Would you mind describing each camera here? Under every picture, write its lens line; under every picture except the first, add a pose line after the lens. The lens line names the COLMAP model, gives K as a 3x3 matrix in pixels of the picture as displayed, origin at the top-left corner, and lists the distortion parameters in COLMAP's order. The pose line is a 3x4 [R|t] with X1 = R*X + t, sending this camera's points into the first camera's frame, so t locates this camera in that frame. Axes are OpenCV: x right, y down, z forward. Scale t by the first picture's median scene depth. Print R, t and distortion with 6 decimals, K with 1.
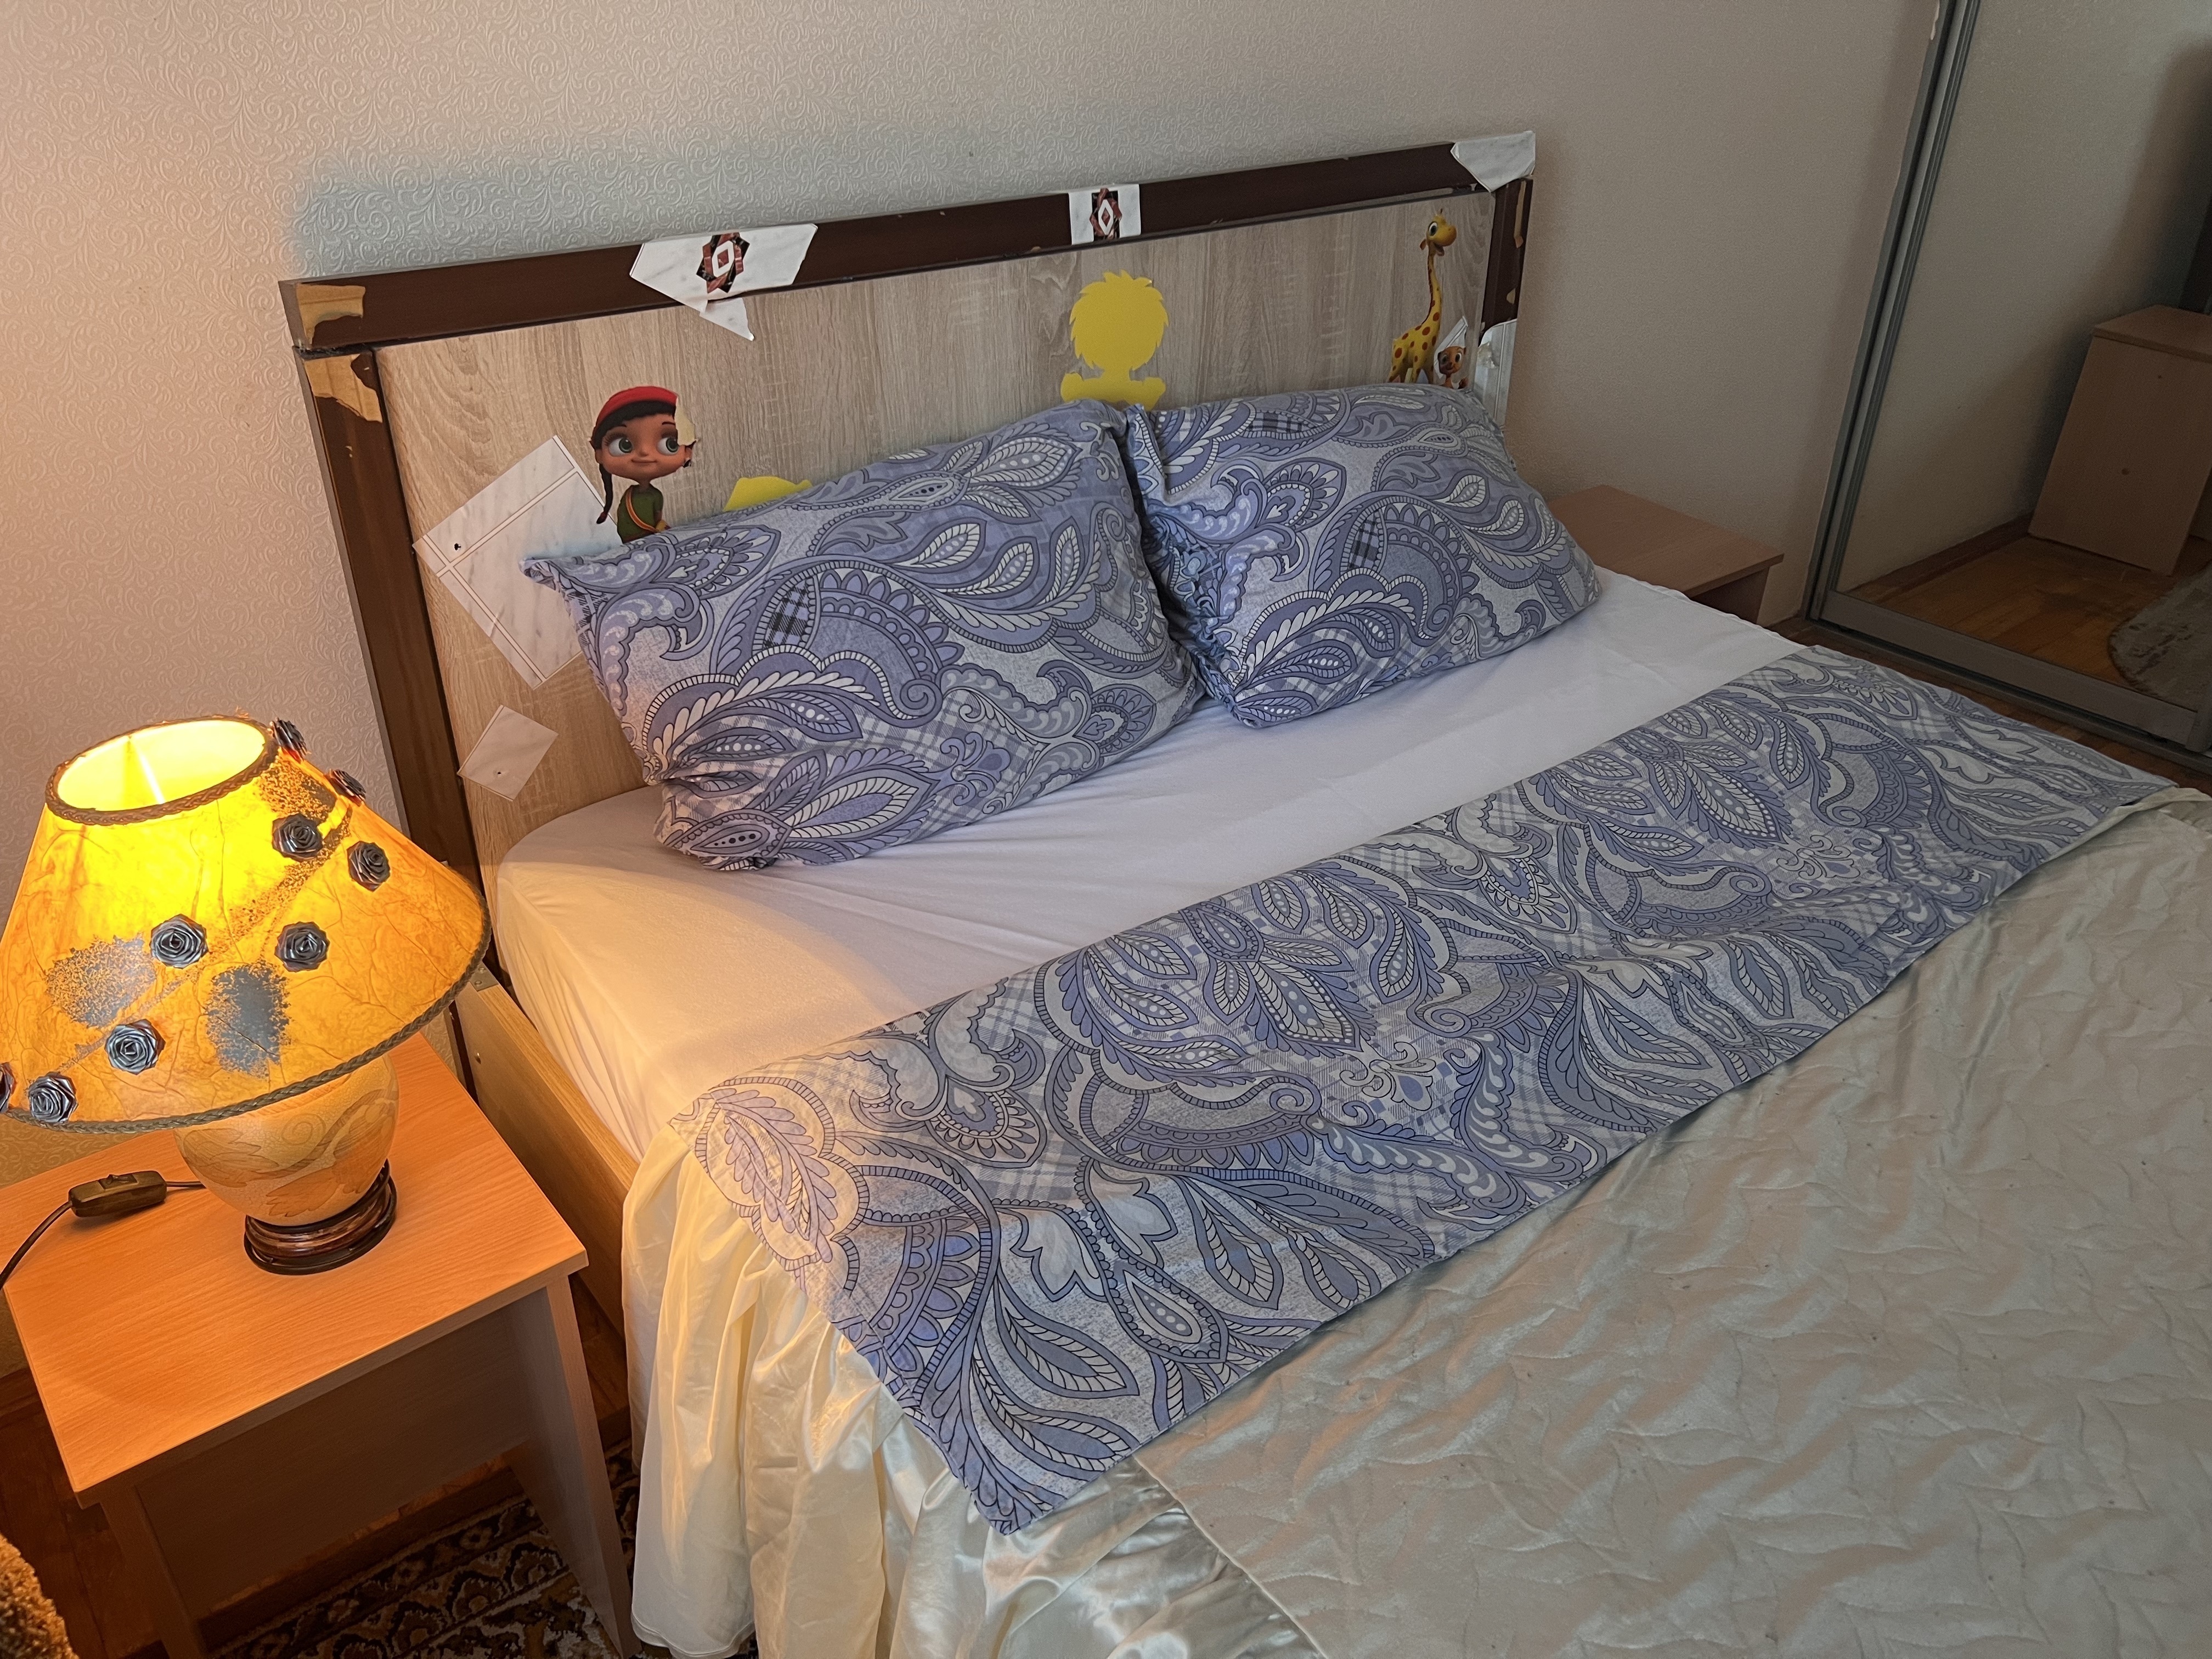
lens RADIAL K [[1657.6, 0, 1101.9], [0, 1657.6, 881.9], [0, 0, 1]] dist [-0.001797, 0.001004]
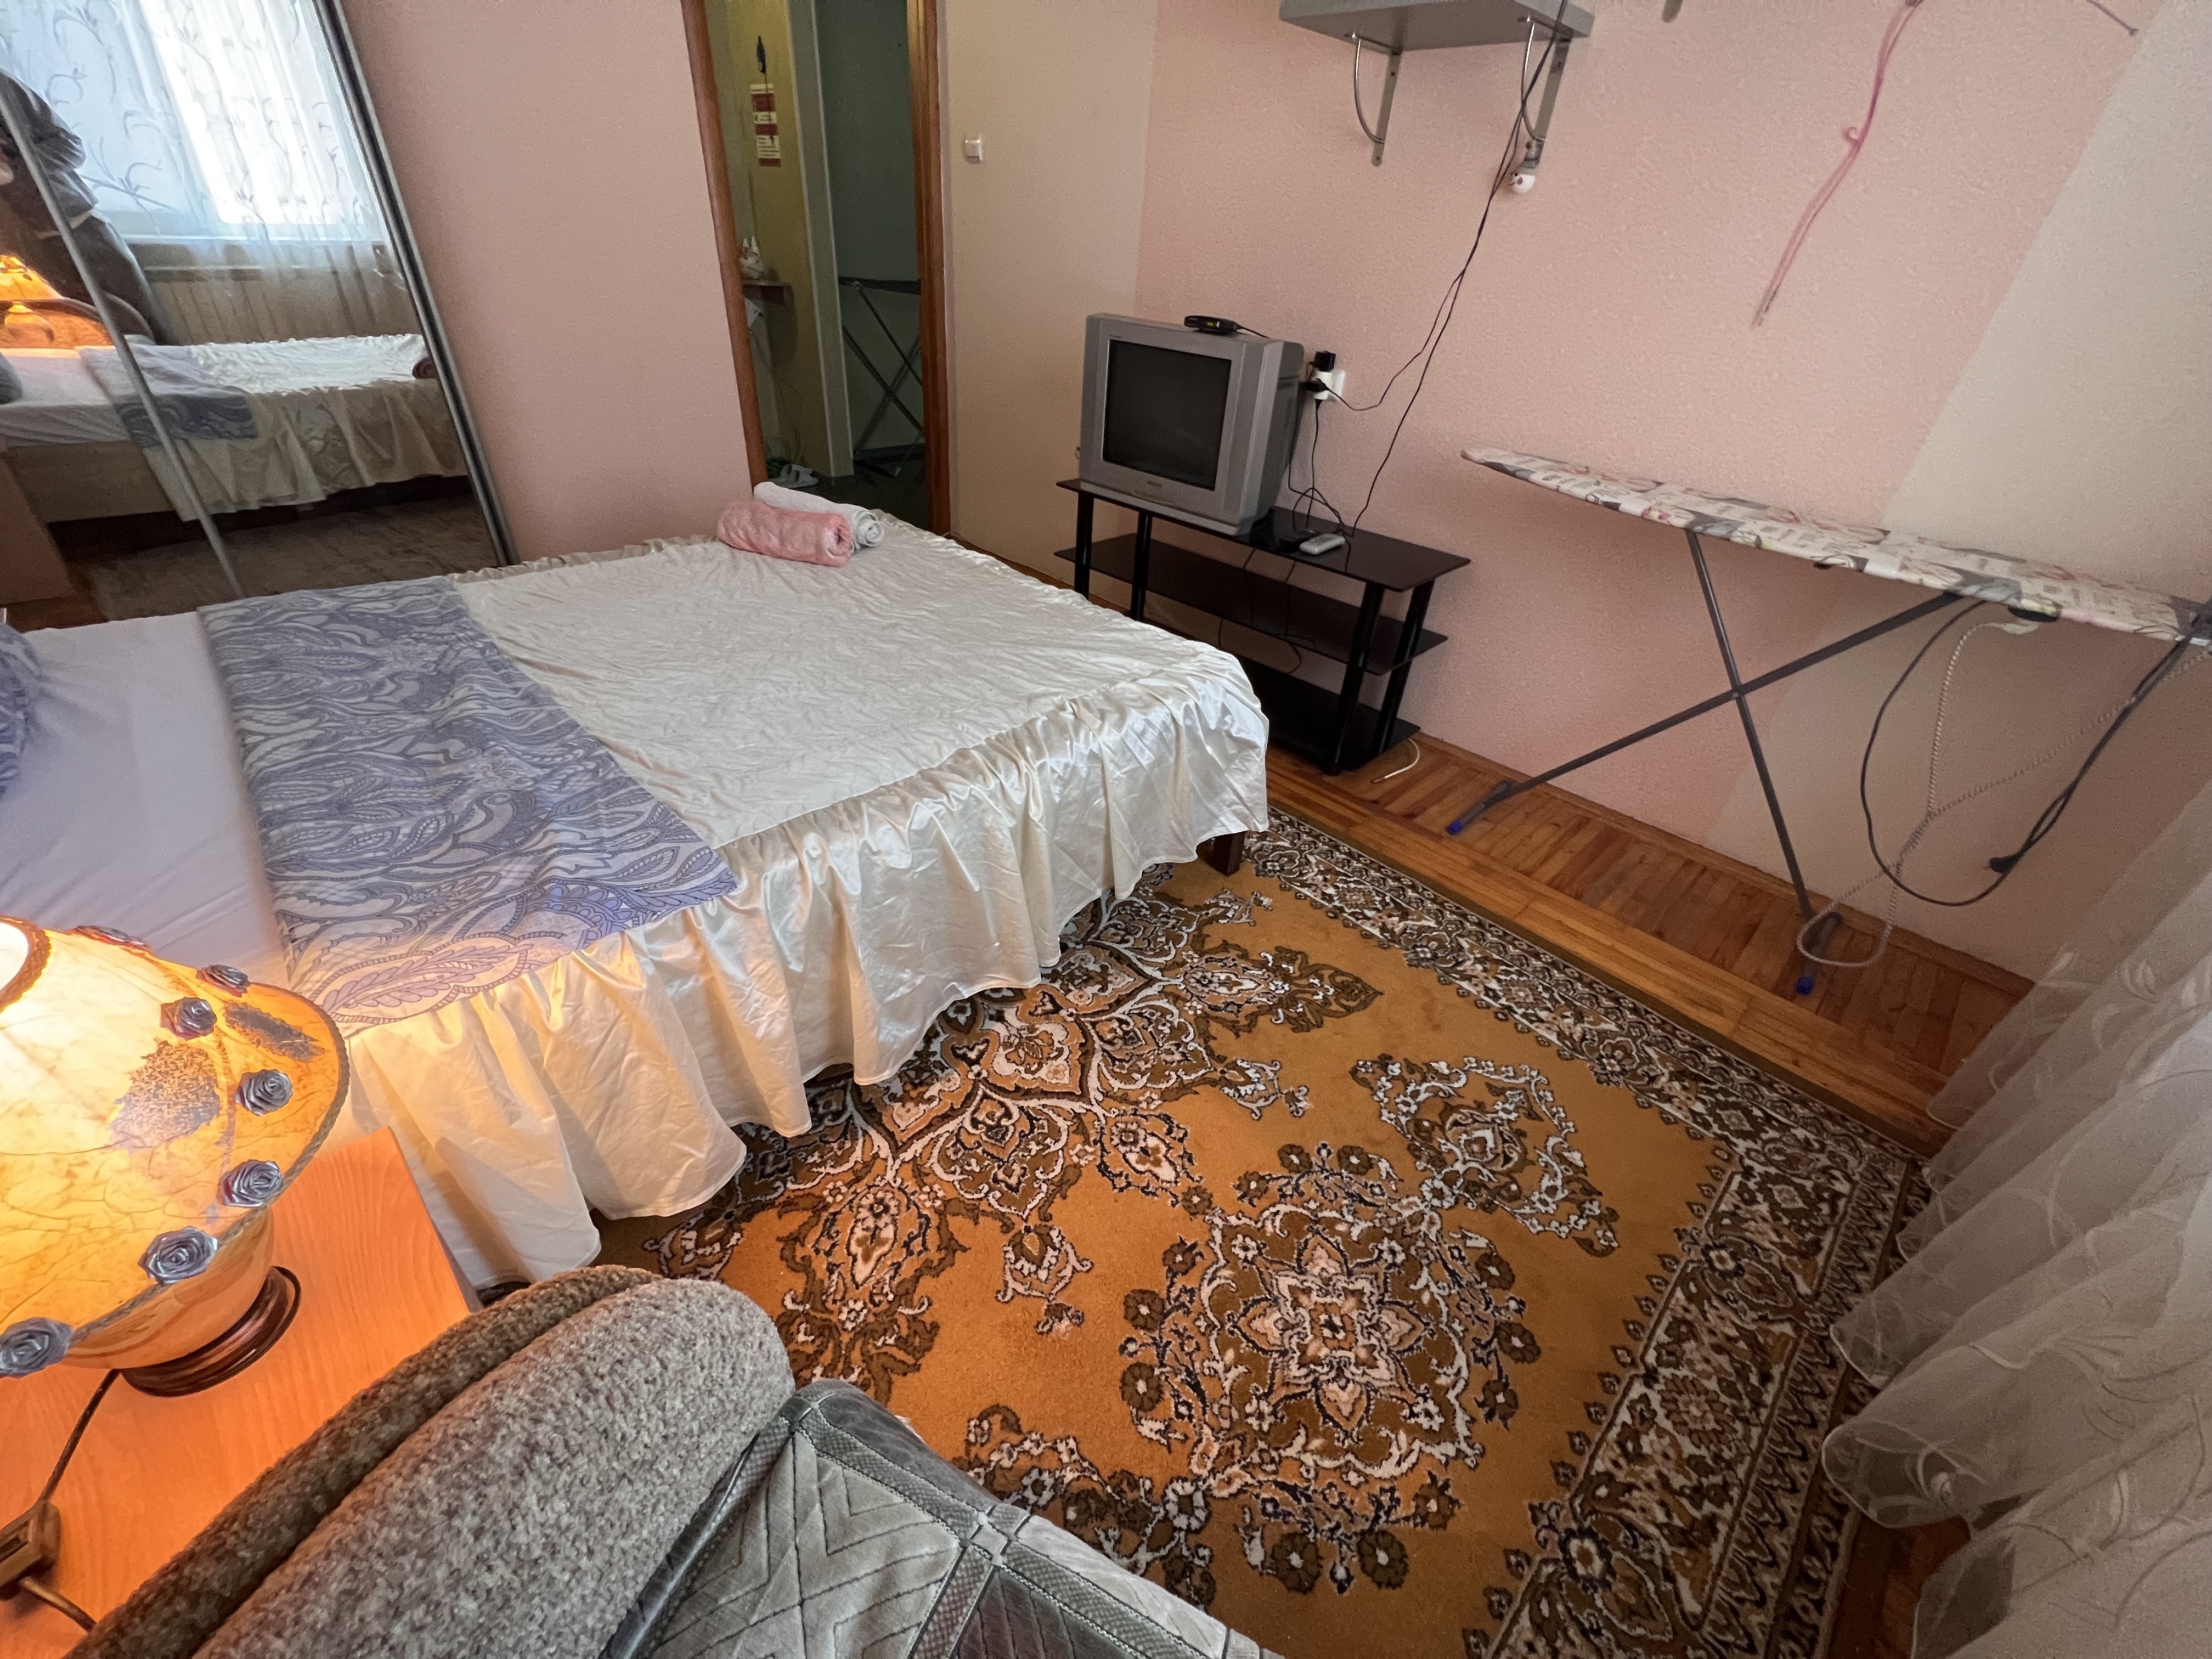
lens RADIAL K [[882.7, 0, 1106.0], [0, 882.7, 829.5], [0, 0, 1]] dist [0.000464, 0.000141]
pose [[-0.113164, -0.570475, 0.813481, -0.633338], [0.466185, 0.692538, 0.550512, -0.061692], [-0.877420, 0.441531, 0.187576, 0.156767]]
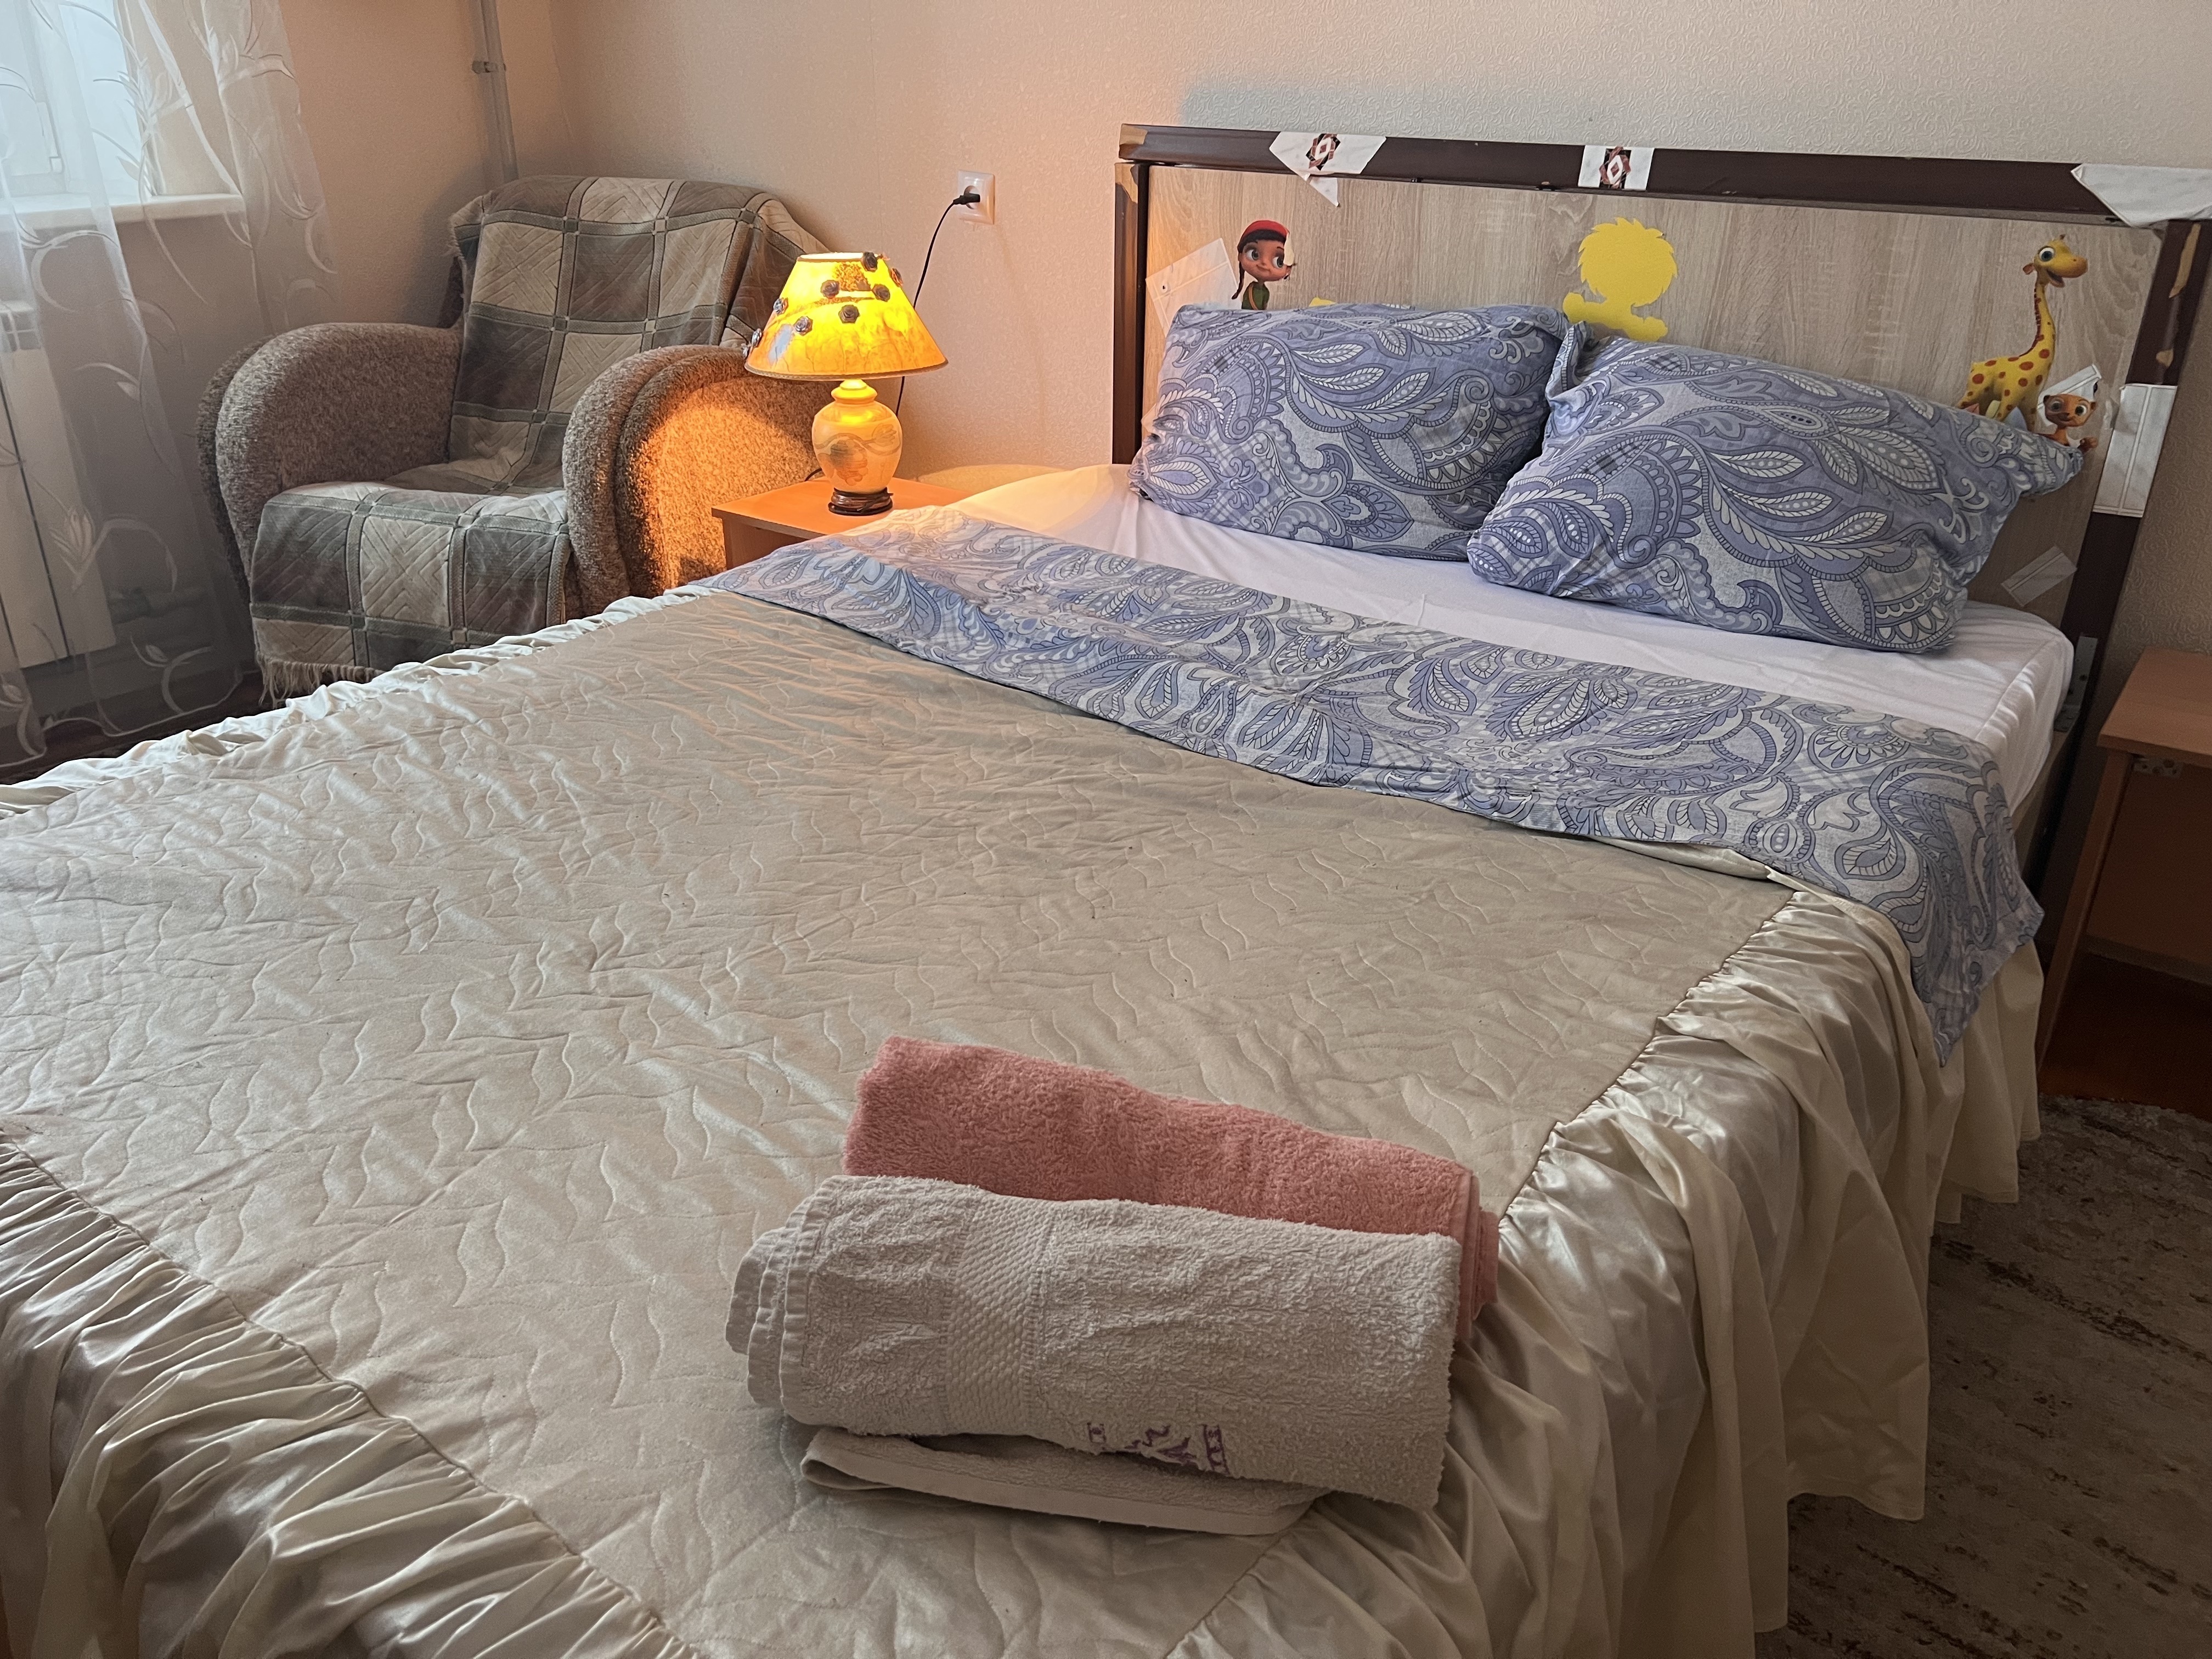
lens RADIAL K [[1692.5, 0, 1106.0], [0, 1692.5, 829.5], [0, 0, 1]] dist [-0.007816, 0.002087]
pose [[0.264760, 0.394022, -0.880141, 1.255234], [-0.518953, 0.827493, 0.214344, -0.070158], [0.812767, 0.400003, 0.423566, 0.370288]]
